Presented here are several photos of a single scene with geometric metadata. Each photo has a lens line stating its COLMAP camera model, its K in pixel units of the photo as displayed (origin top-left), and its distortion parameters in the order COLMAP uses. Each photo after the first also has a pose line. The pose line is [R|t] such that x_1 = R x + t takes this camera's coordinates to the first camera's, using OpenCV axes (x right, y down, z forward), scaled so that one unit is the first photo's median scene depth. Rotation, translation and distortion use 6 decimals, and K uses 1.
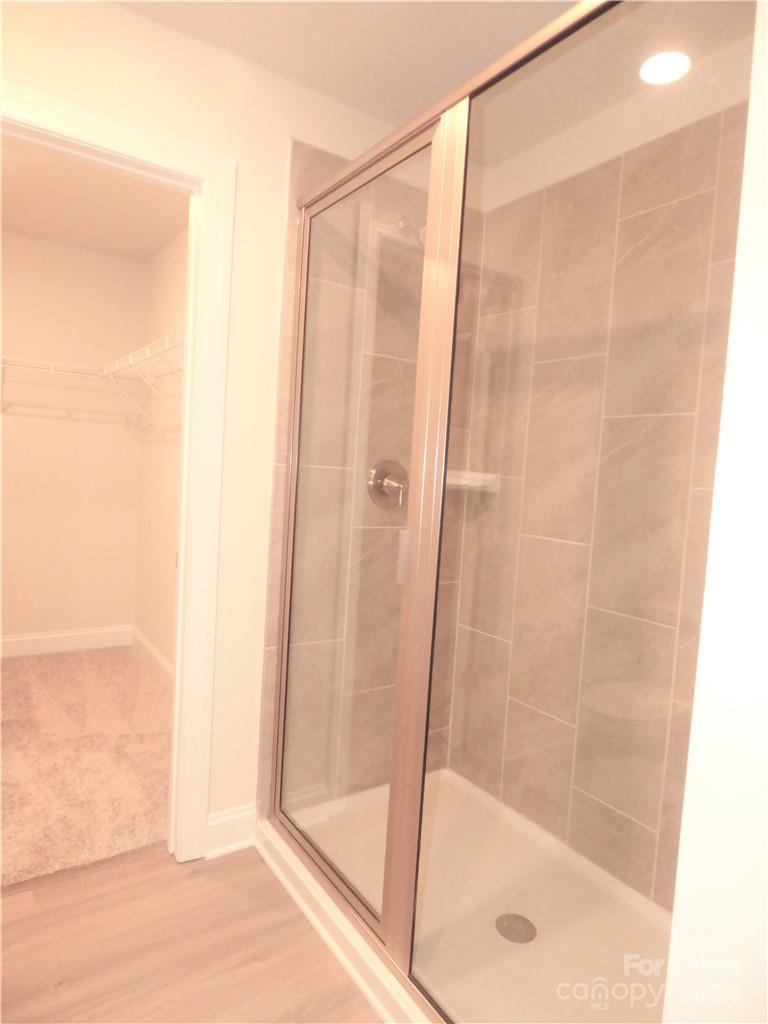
lens RADIAL K [[615.3, 0, 382.7], [0, 615.3, 515.7], [0, 0, 1]] dist [-0.004472, -0.007738]
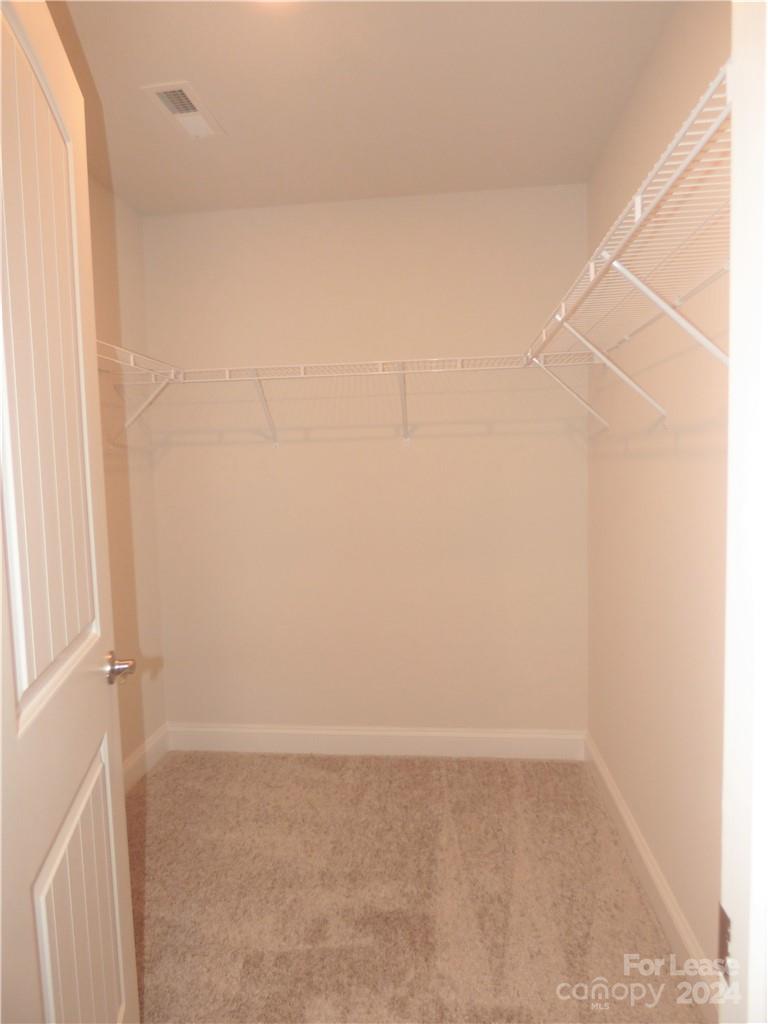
lens RADIAL K [[615.3, 0, 380.9], [0, 615.3, 517.1], [0, 0, 1]] dist [-0.004472, -0.007738]
pose [[0.758181, -0.033032, -0.651207, -0.163255], [0.018912, 0.999410, -0.028676, -0.050679], [0.651770, 0.009425, 0.758358, 0.424461]]
